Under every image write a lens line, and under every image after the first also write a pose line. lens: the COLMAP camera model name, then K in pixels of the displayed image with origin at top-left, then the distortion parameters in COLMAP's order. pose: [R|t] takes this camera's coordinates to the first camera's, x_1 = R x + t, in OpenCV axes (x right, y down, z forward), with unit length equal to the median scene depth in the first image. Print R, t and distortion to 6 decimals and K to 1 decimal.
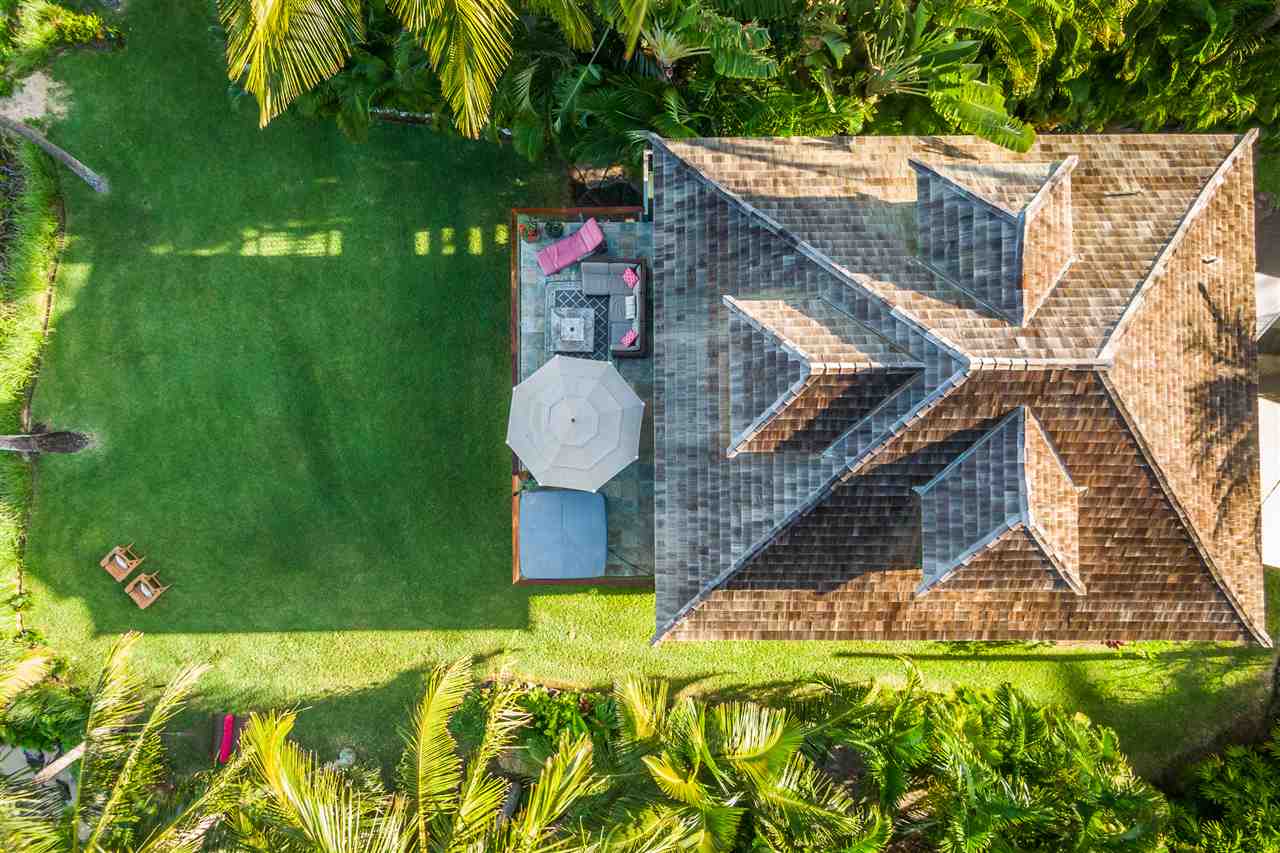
lens RADIAL K [[566.8, 0, 701.7], [0, 566.8, 501.0], [0, 0, 1]] dist [-0.001049, -0.003459]
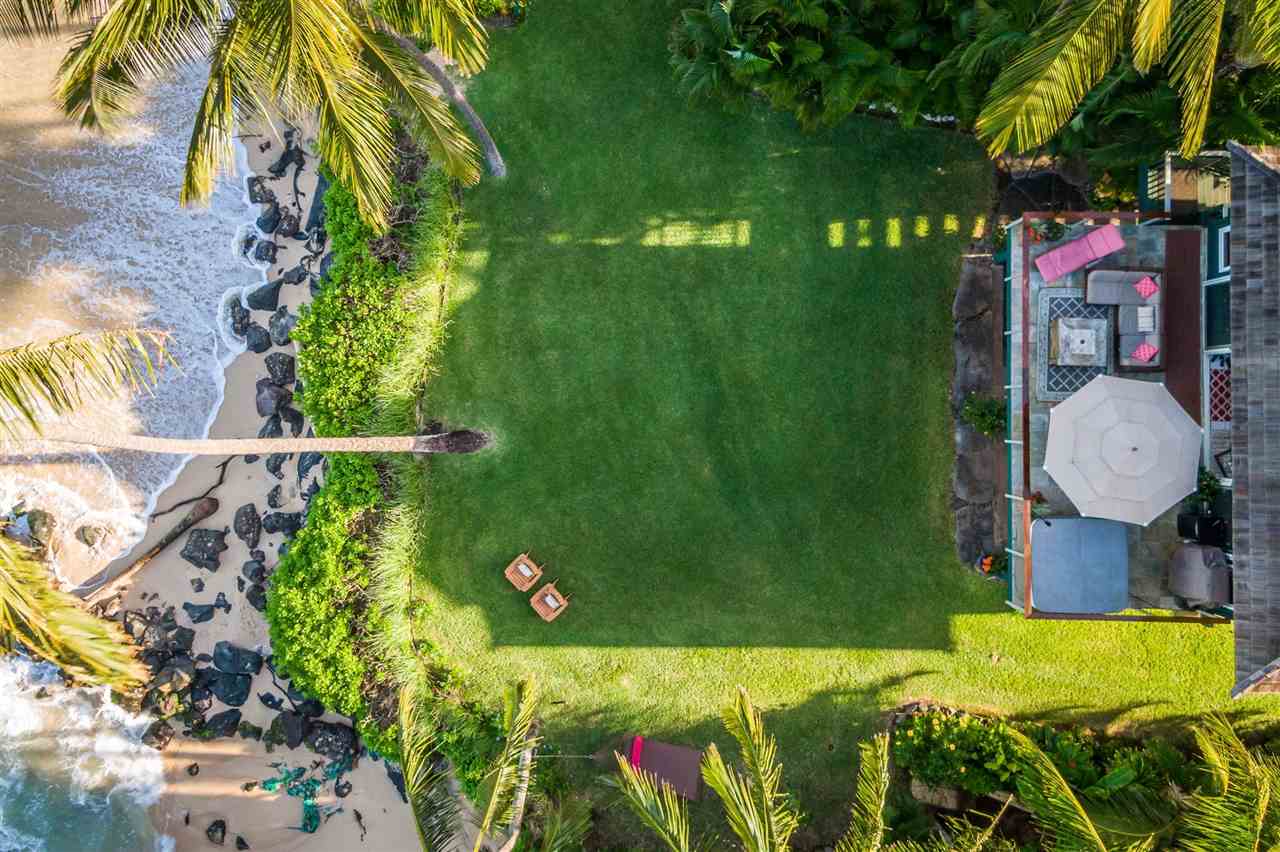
lens RADIAL K [[580.4, 0, 634.3], [0, 580.4, 430.7], [0, 0, 1]] dist [-0.002531, -0.002568]
pose [[0.999556, 0.017974, -0.023773, -0.809486], [-0.018105, 0.999822, -0.005303, -0.120715], [0.023673, 0.005731, 0.999703, 0.032399]]
